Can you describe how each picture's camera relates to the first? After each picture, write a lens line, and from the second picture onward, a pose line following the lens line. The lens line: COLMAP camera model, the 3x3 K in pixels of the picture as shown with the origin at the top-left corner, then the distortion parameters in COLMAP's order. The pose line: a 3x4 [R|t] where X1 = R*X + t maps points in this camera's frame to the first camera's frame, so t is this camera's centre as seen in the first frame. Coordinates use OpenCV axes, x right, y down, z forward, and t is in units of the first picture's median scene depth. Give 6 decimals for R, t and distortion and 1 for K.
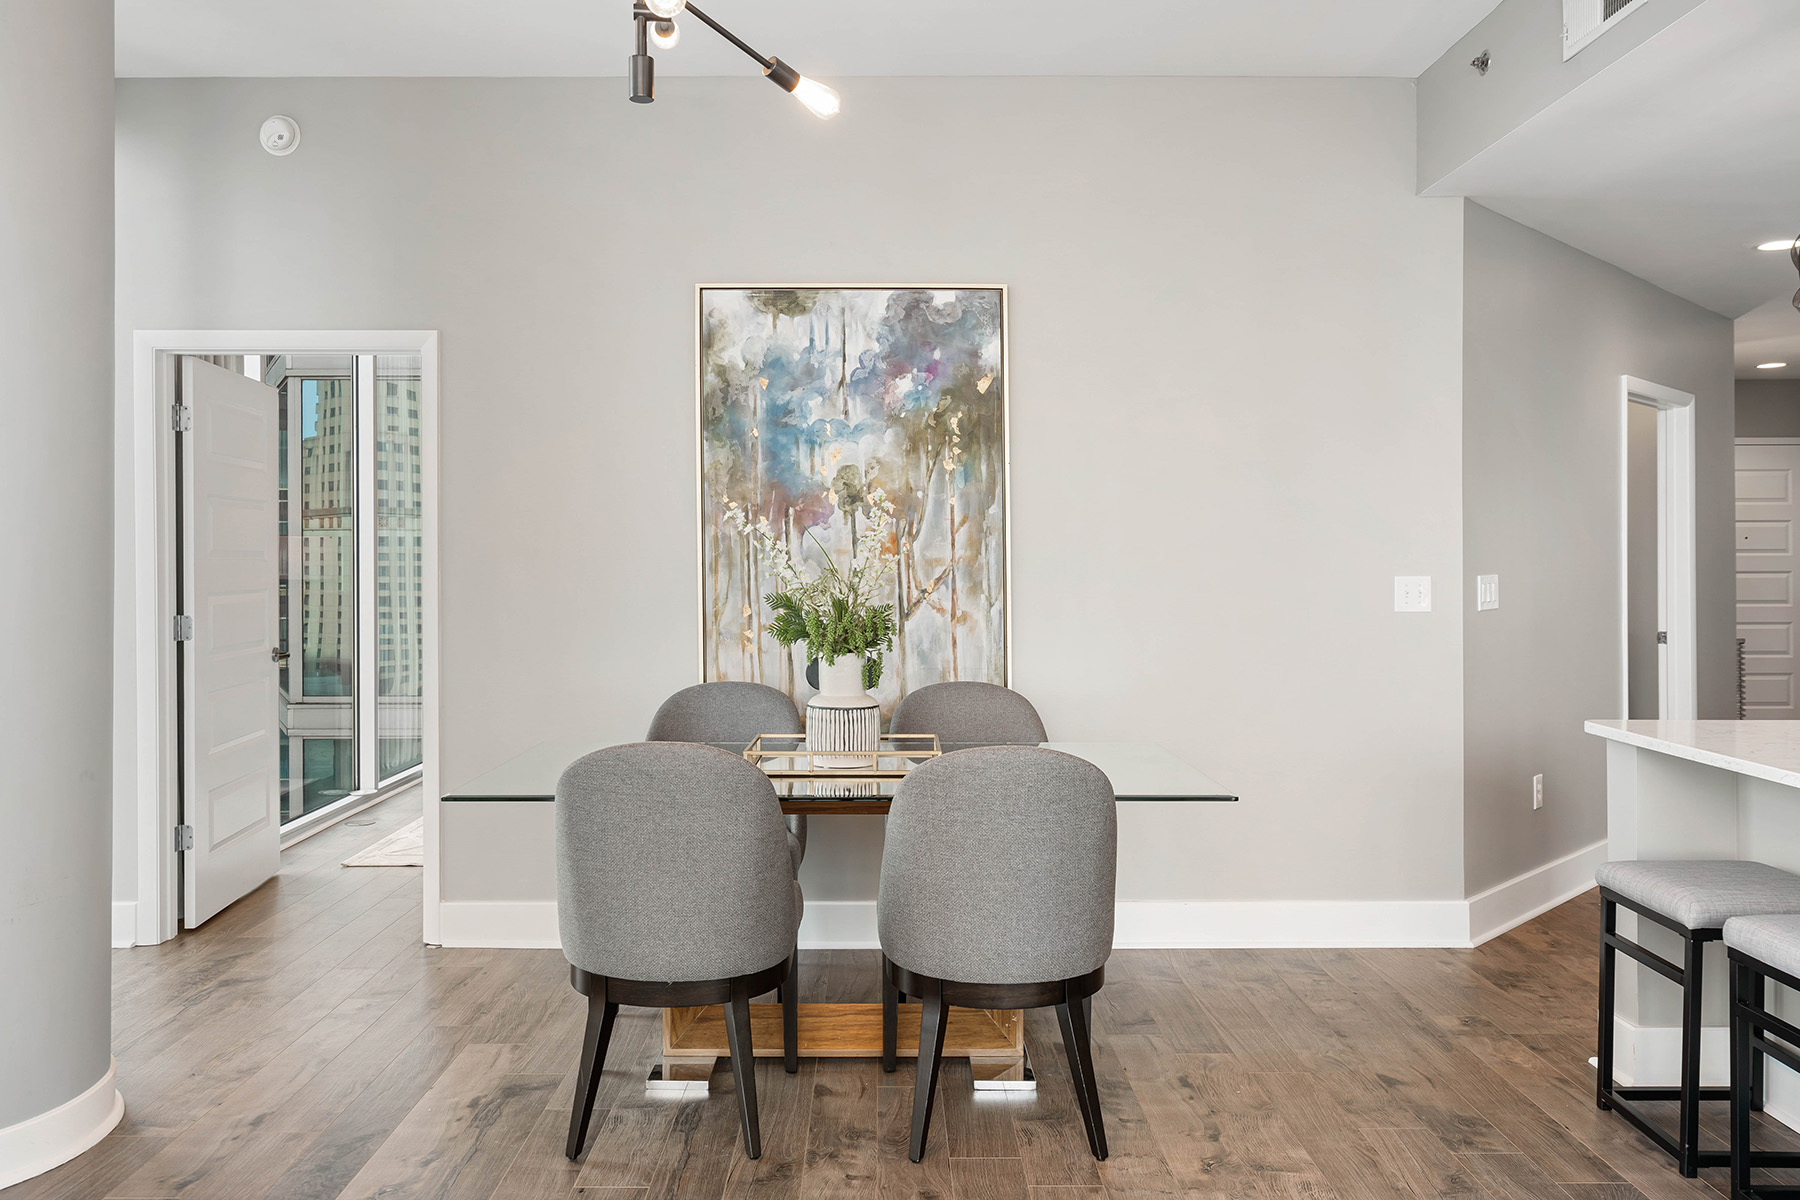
lens RADIAL K [[1366.4, 0, 874.4], [0, 1366.4, 546.9], [0, 0, 1]] dist [0.009324, -0.007266]
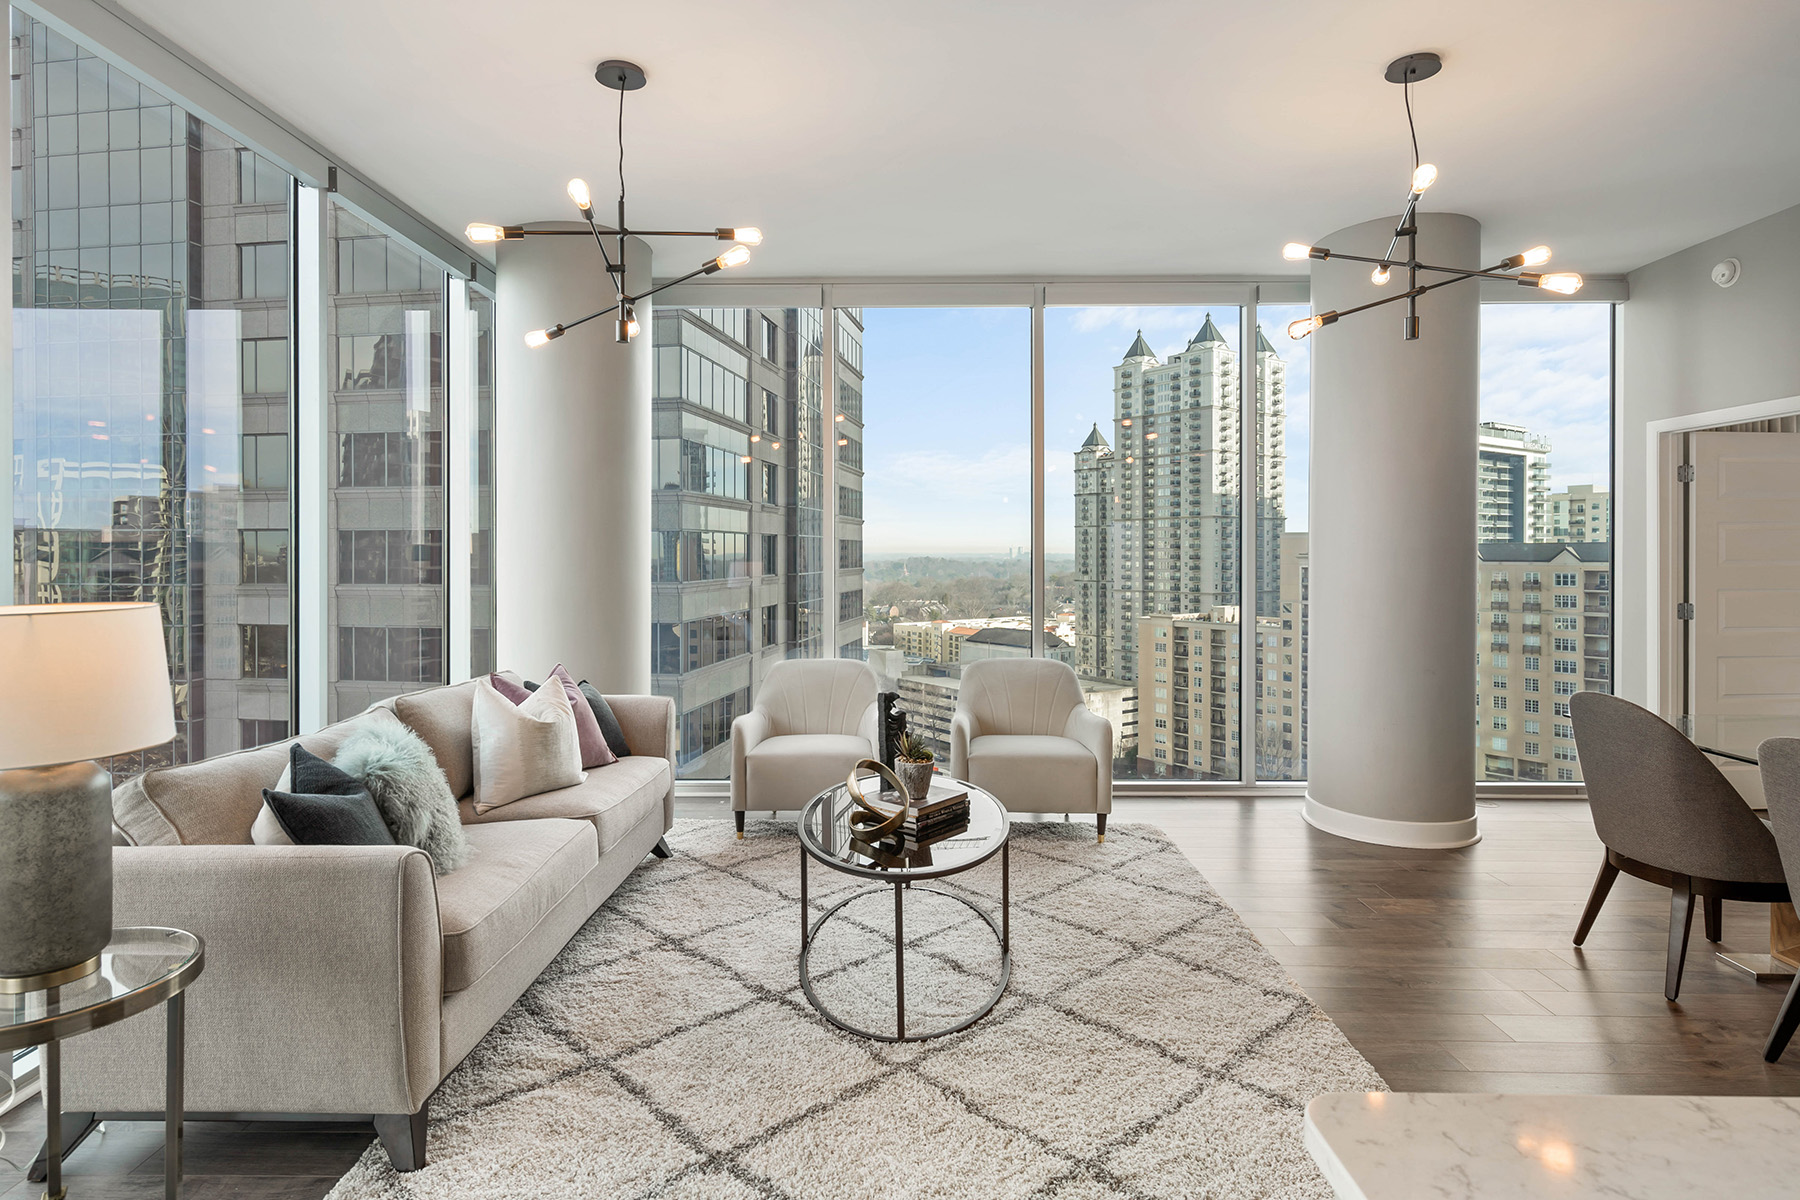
lens RADIAL K [[948.2, 0, 891.5], [0, 948.2, 561.8], [0, 0, 1]] dist [-0.005443, 0.000601]
pose [[-0.009445, 0.011435, -0.999890, 0.573661], [0.007547, 0.999907, 0.011364, -0.014758], [0.999927, -0.007439, -0.009531, 0.143112]]
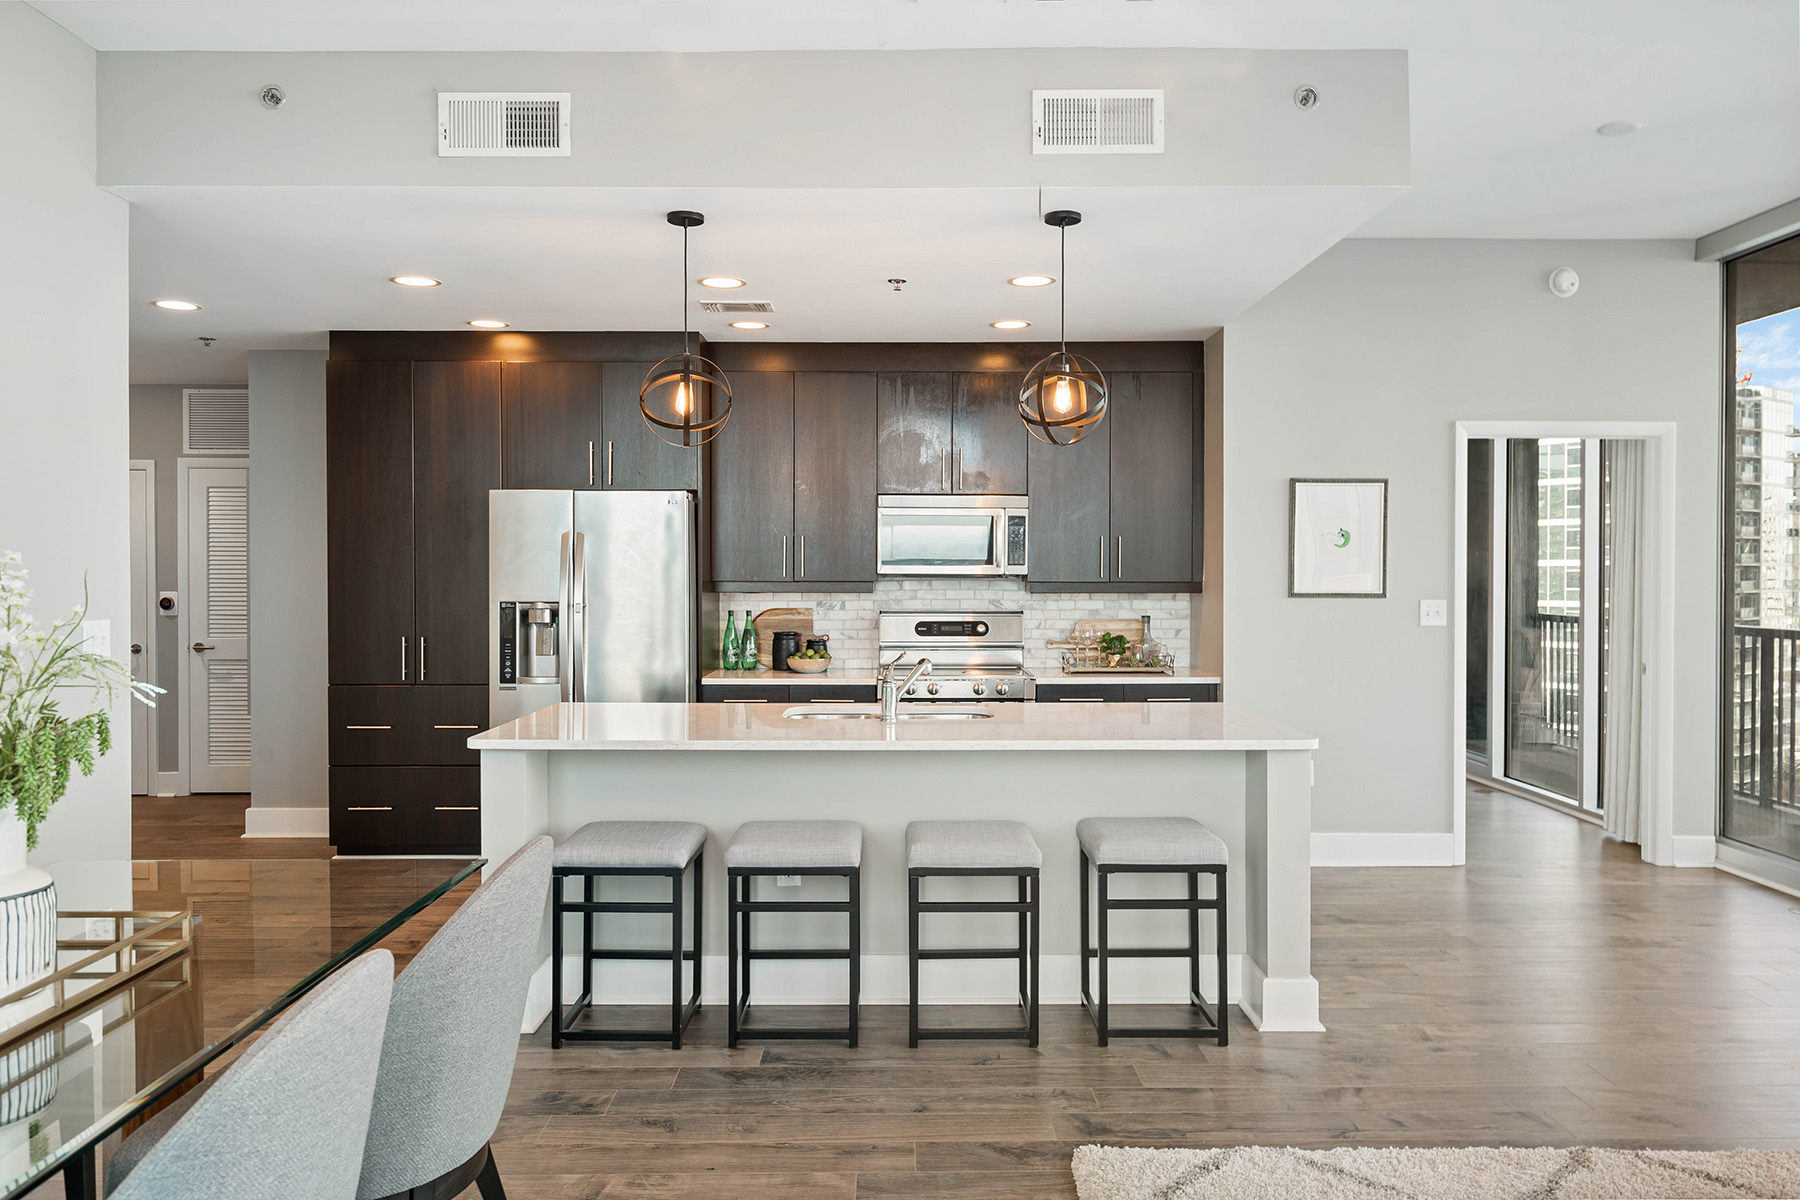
lens RADIAL K [[1270.4, 0, 896.8], [0, 1270.4, 585.3], [0, 0, 1]] dist [-0.003189, 0.009977]
pose [[0.003089, -0.013232, 0.999908, -0.423115], [-0.006012, 0.999894, 0.013250, -0.015381], [-0.999977, -0.006052, 0.003009, 0.486864]]
